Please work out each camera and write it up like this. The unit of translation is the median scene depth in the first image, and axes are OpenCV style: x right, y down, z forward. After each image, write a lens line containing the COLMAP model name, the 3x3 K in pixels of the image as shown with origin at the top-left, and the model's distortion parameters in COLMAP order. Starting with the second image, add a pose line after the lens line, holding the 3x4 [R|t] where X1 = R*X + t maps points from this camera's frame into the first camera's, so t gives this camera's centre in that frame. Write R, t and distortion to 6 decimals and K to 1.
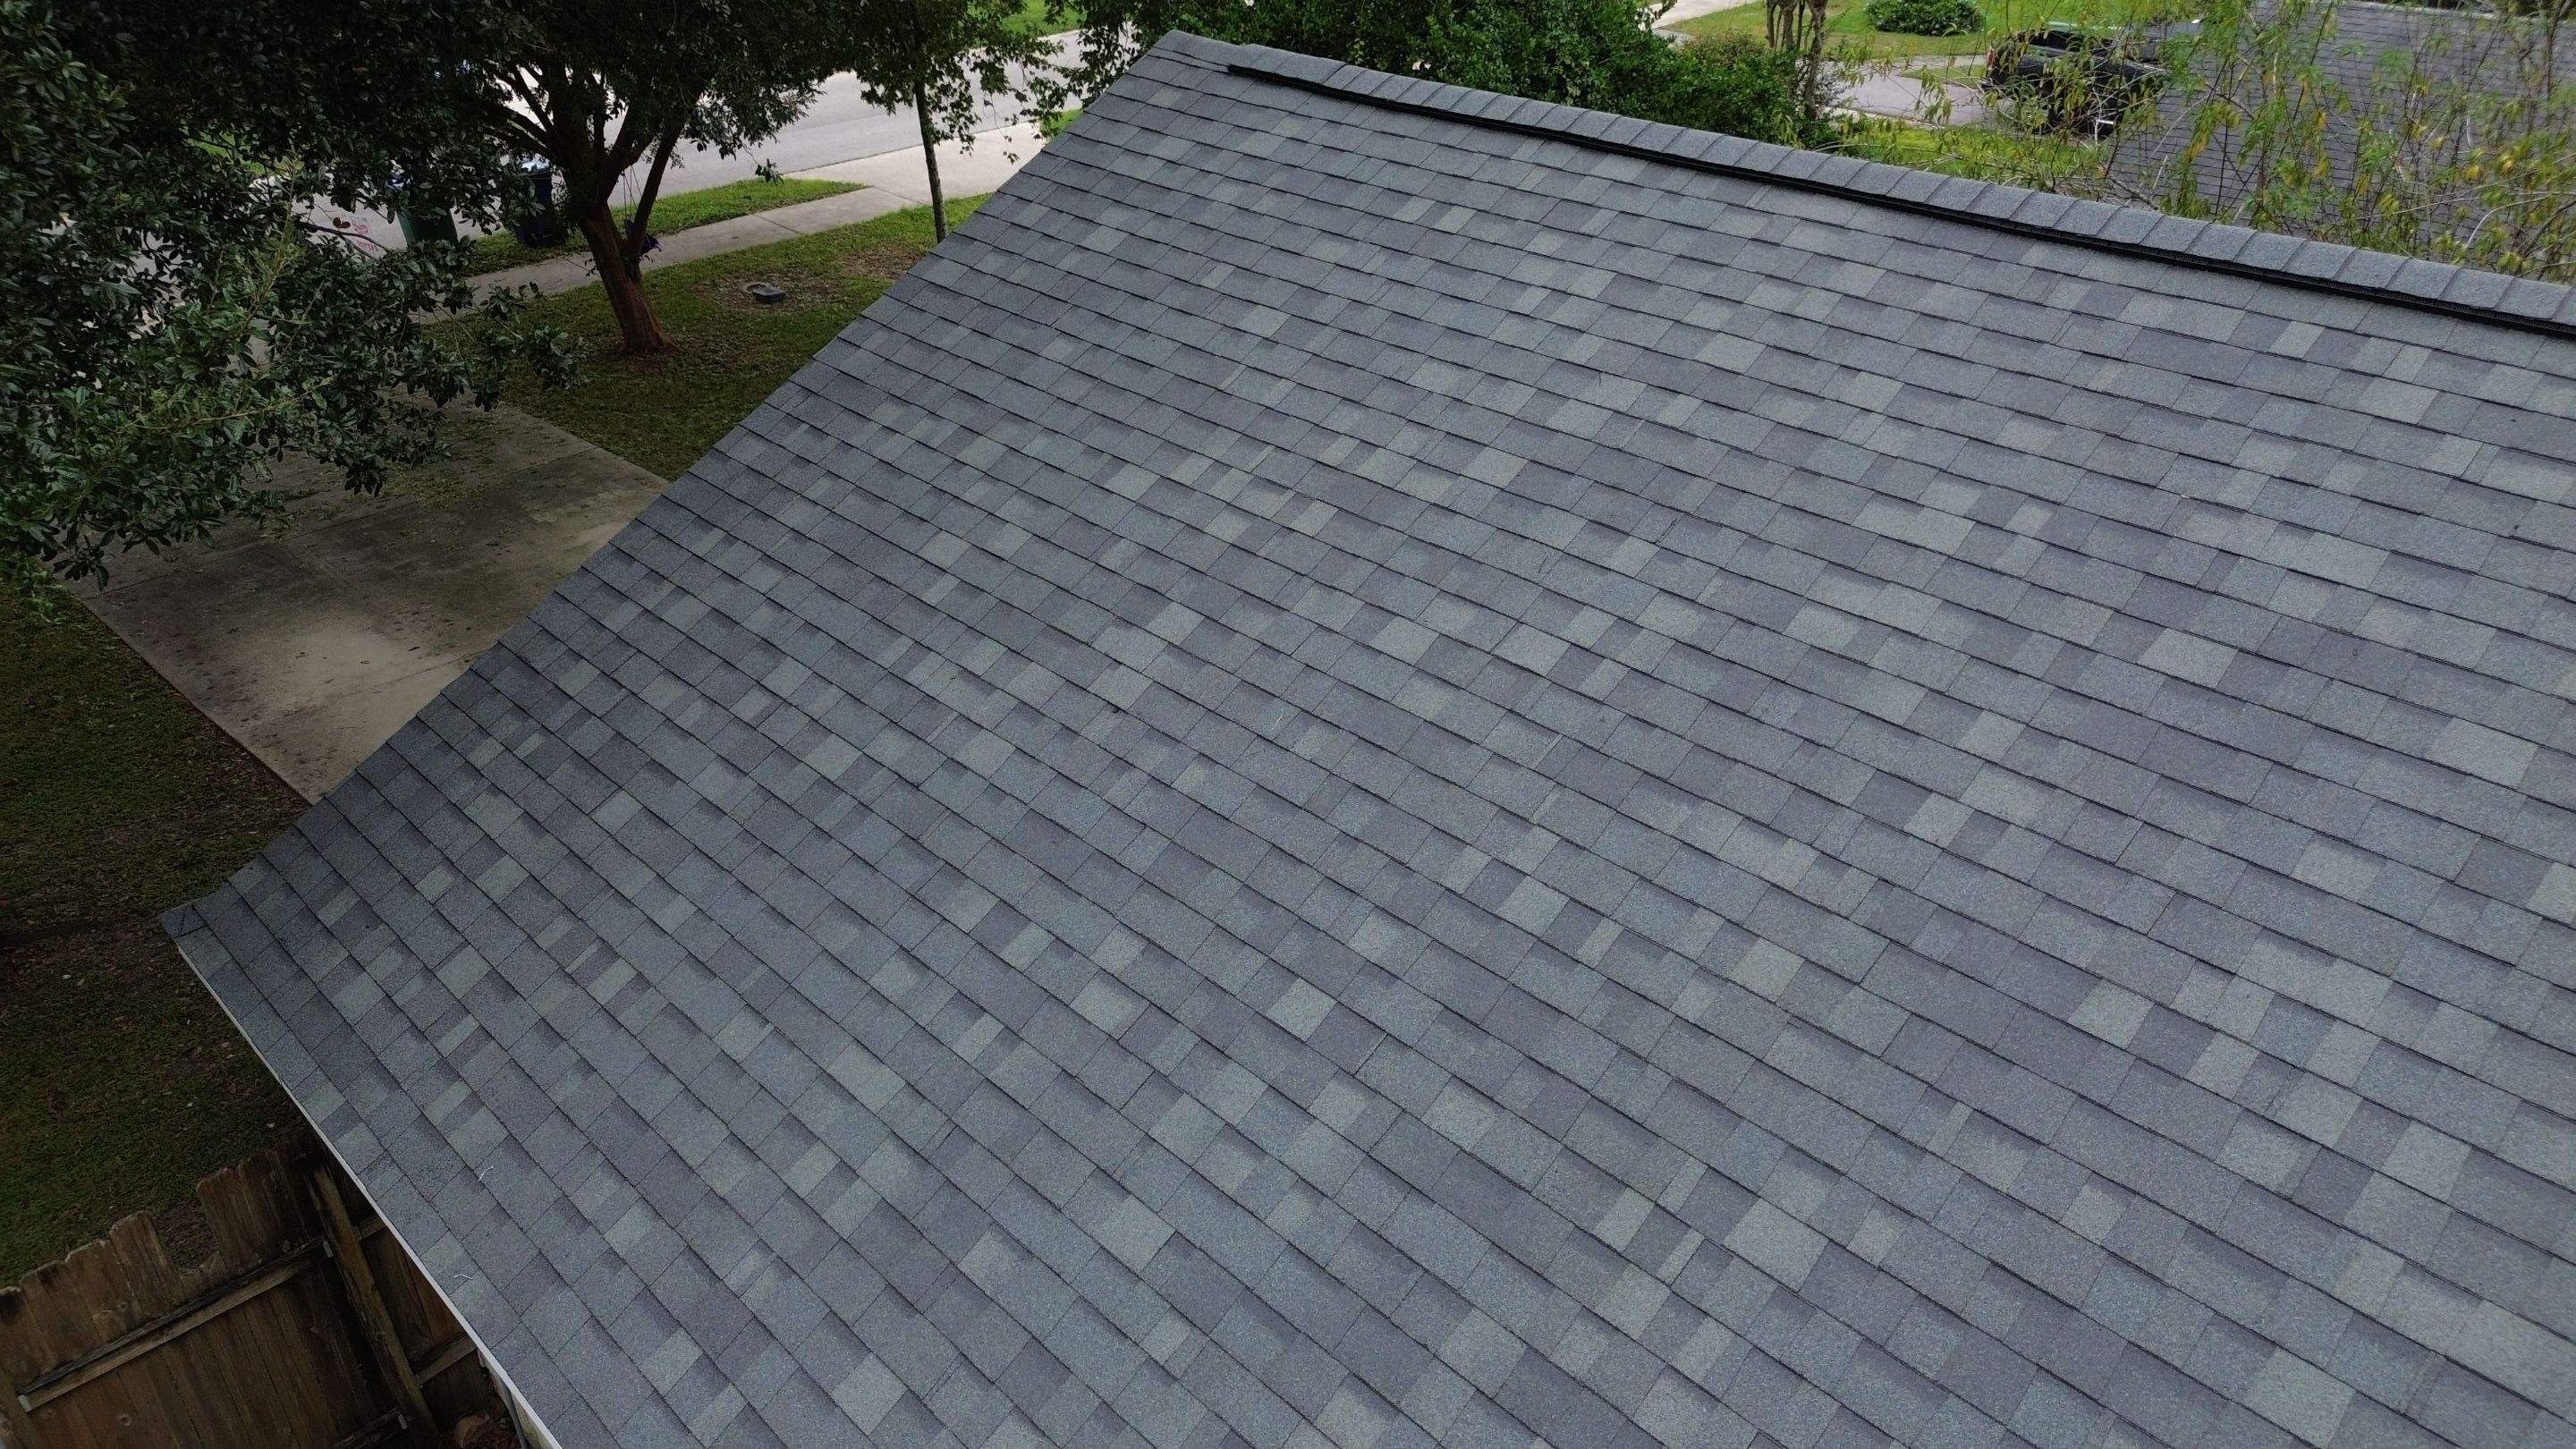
lens RADIAL K [[1848.5, 0, 1296.4], [0, 1848.5, 718.3], [0, 0, 1]] dist [0.074888, -0.074728]
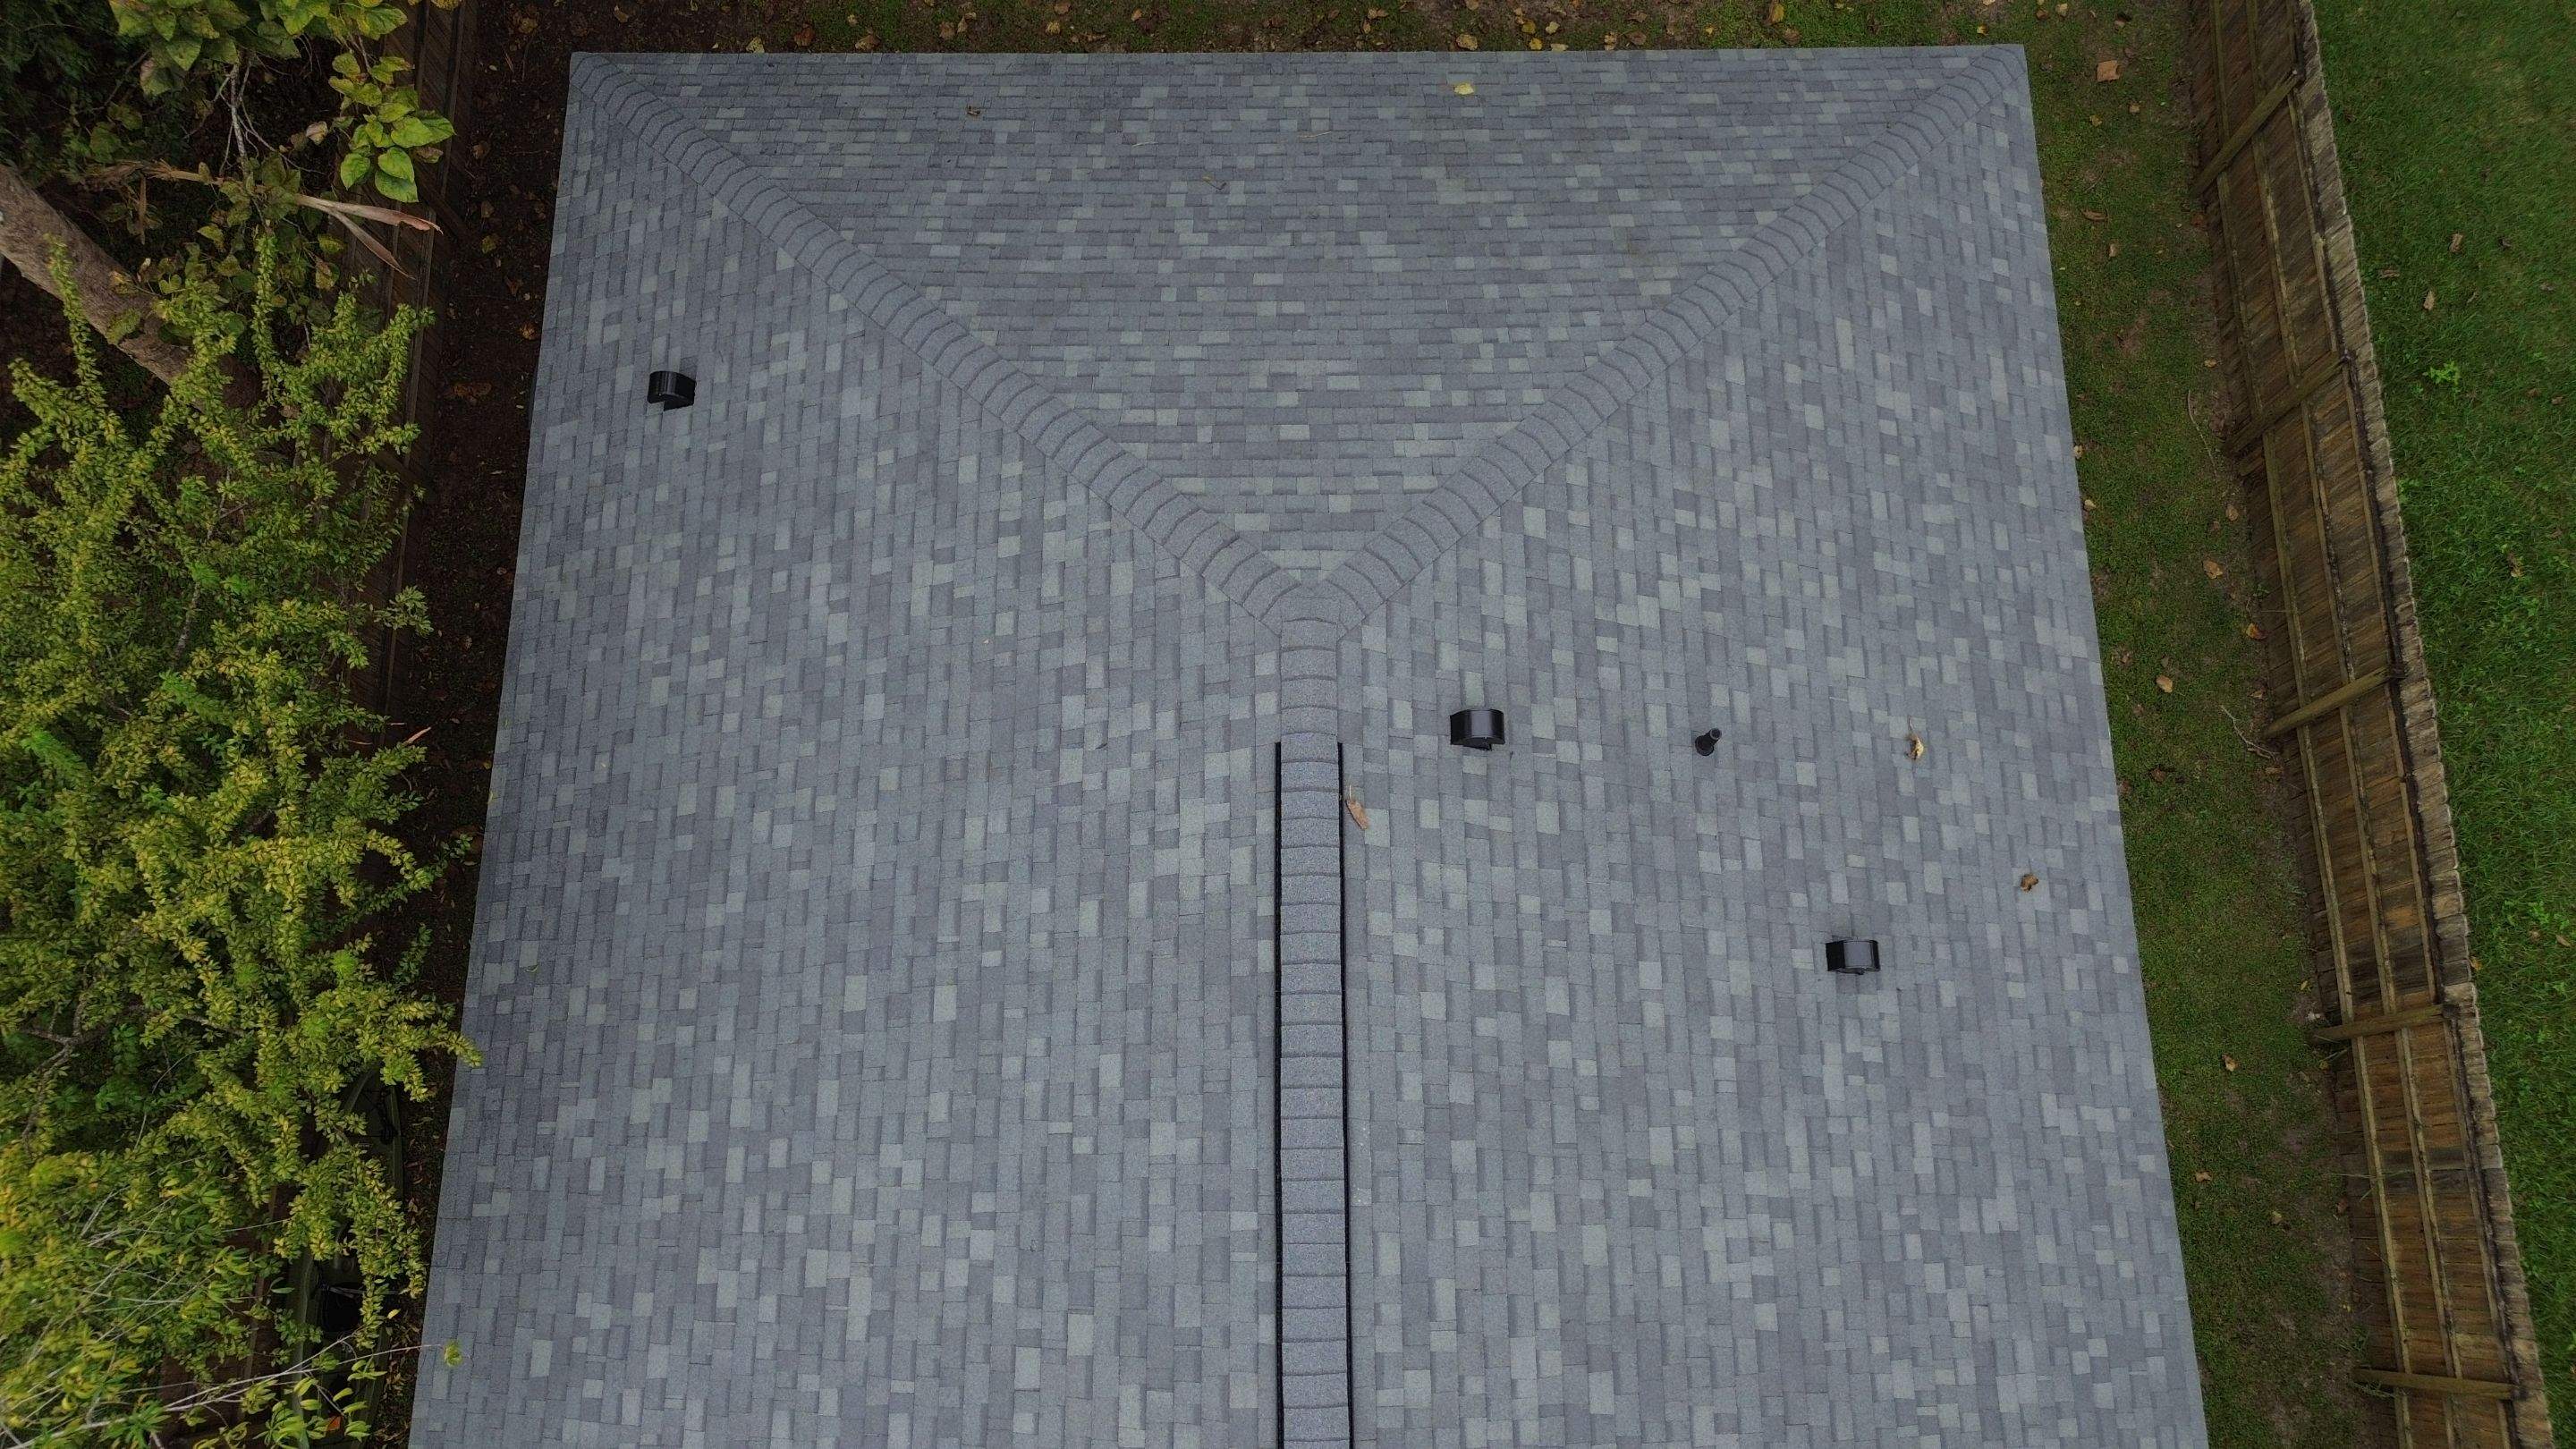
lens RADIAL K [[1848.5, 0, 1296.4], [0, 1848.5, 718.3], [0, 0, 1]] dist [0.074888, -0.074728]
pose [[-0.718299, -0.669123, 0.190581, 0.615278], [0.350817, -0.111786, 0.929748, -1.397912], [-0.600811, 0.734696, 0.315035, 0.078473]]
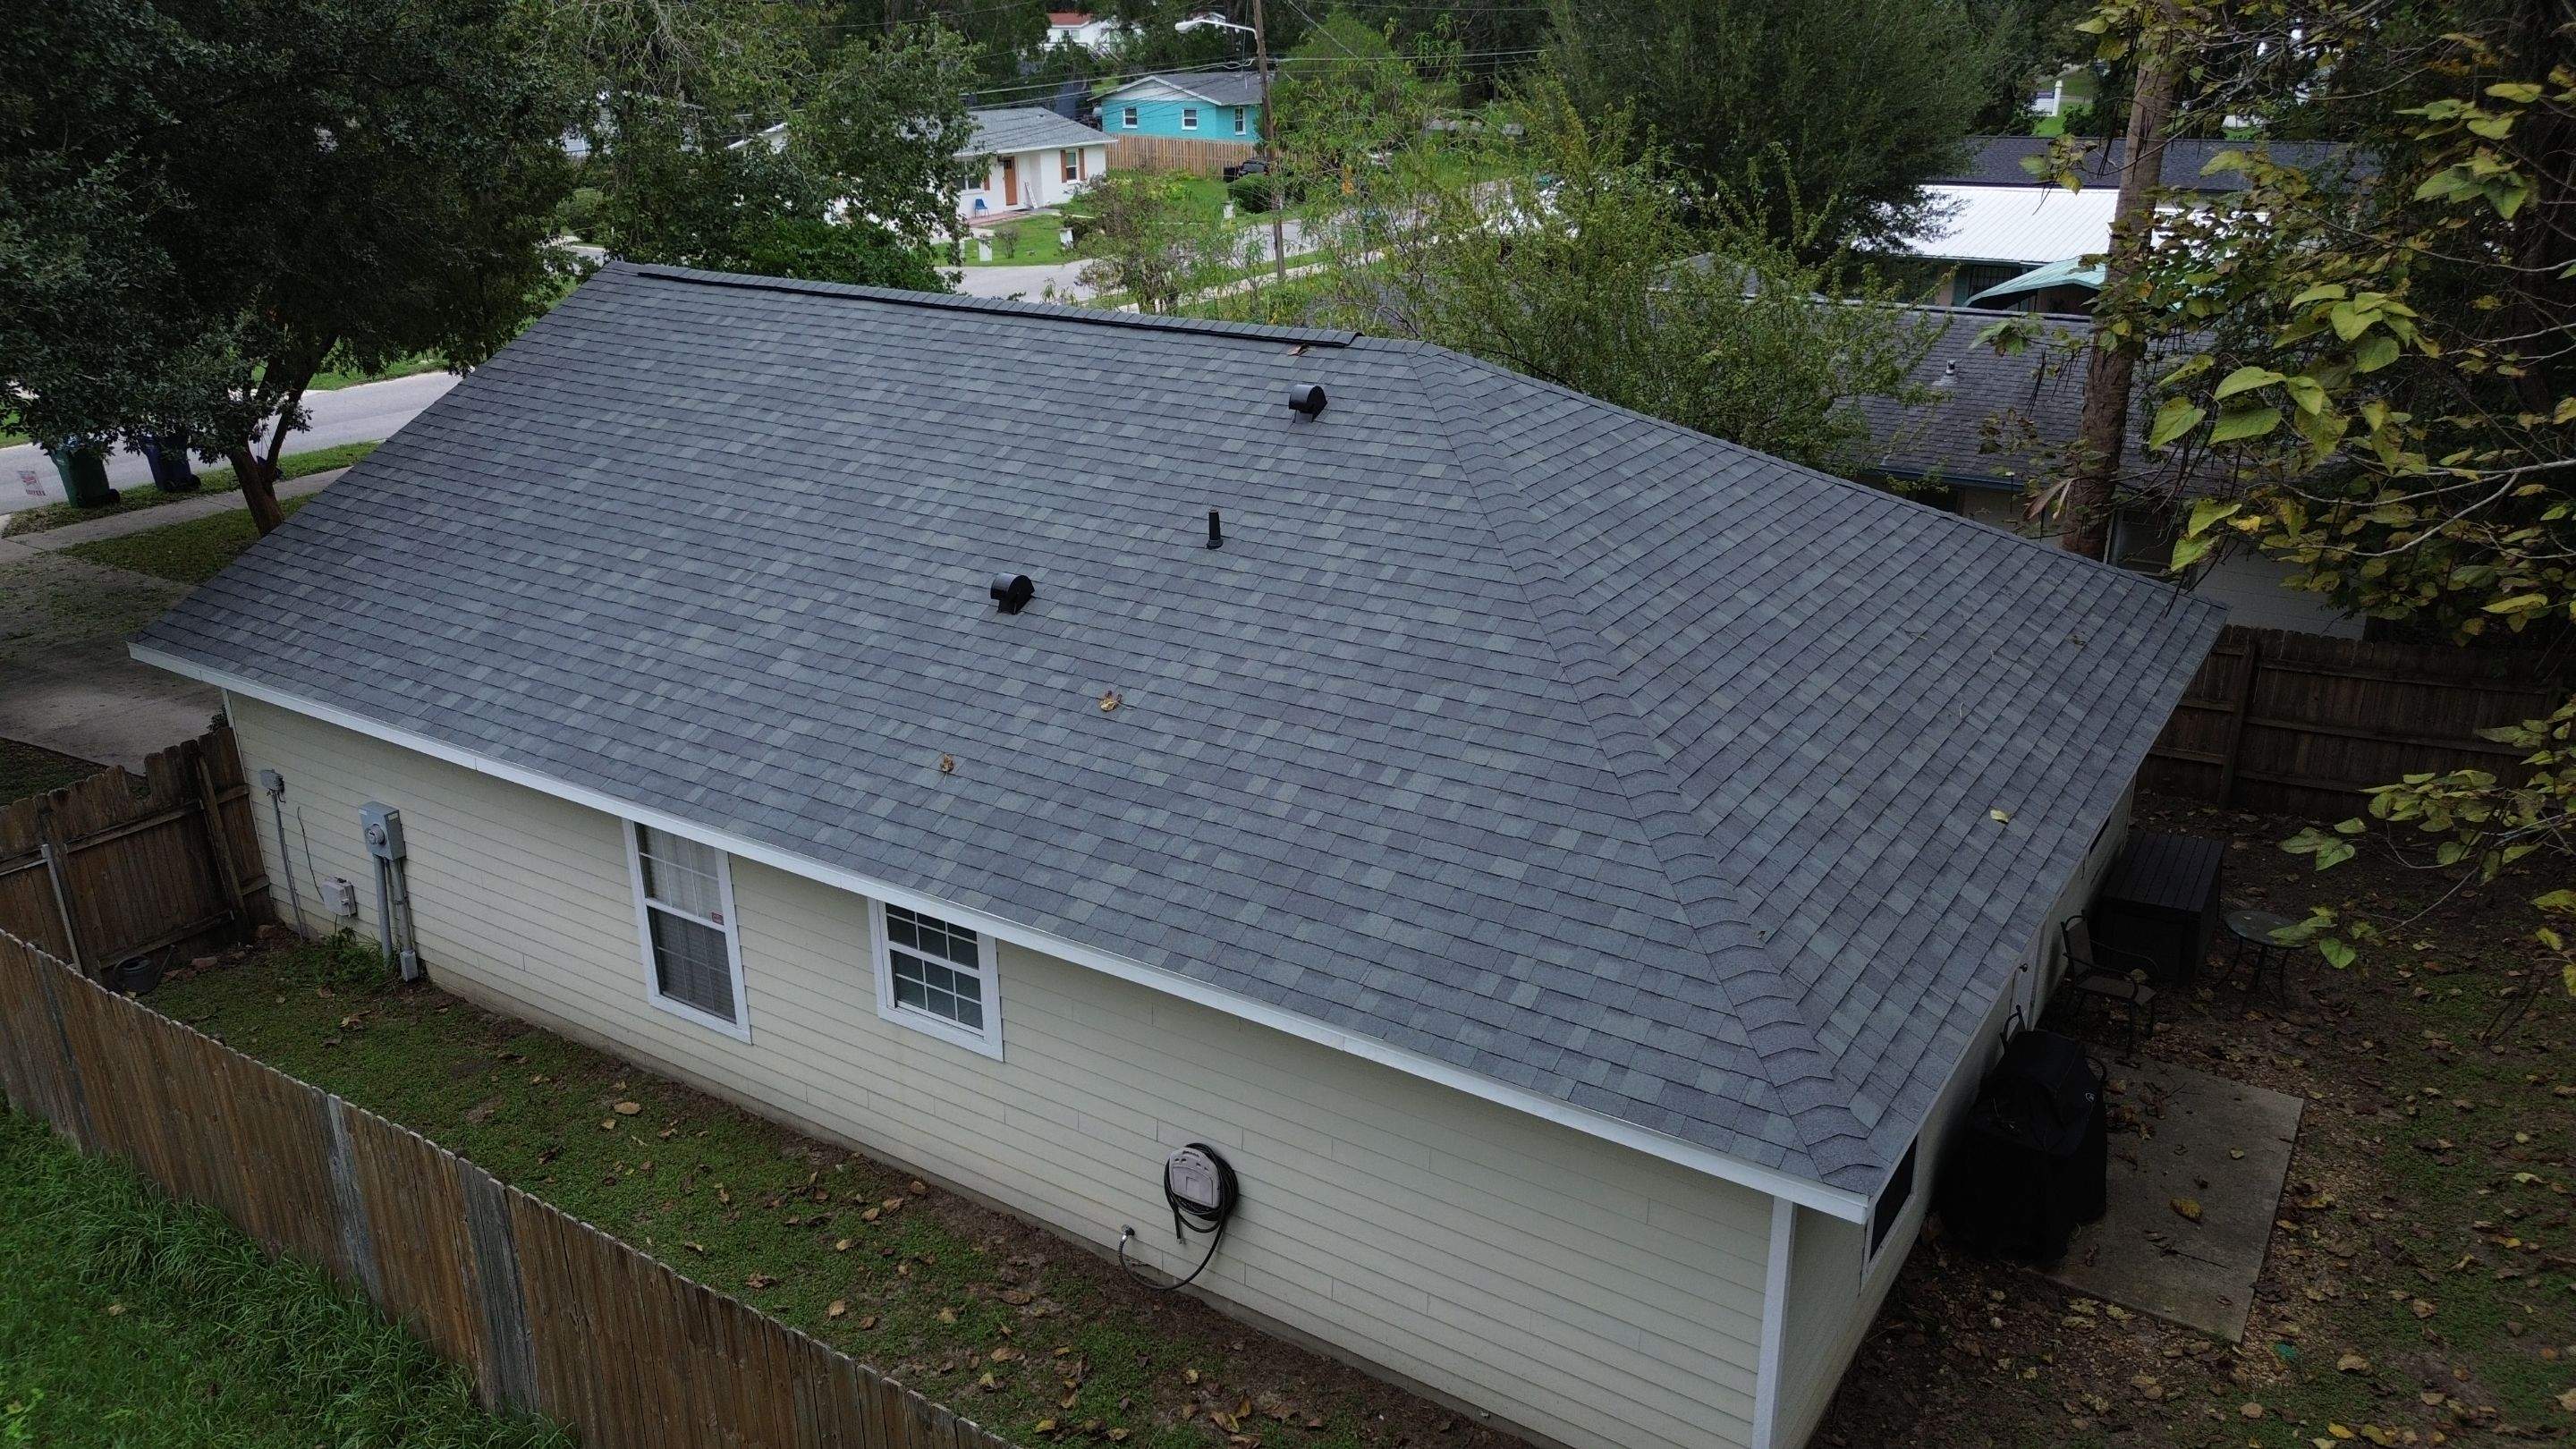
lens RADIAL K [[1848.5, 0, 1296.4], [0, 1848.5, 718.3], [0, 0, 1]] dist [0.074888, -0.074728]
pose [[0.977085, -0.071443, 0.200500, 0.320190], [0.104438, 0.981716, -0.159141, 0.781177], [-0.185465, 0.176434, 0.966682, -1.537519]]
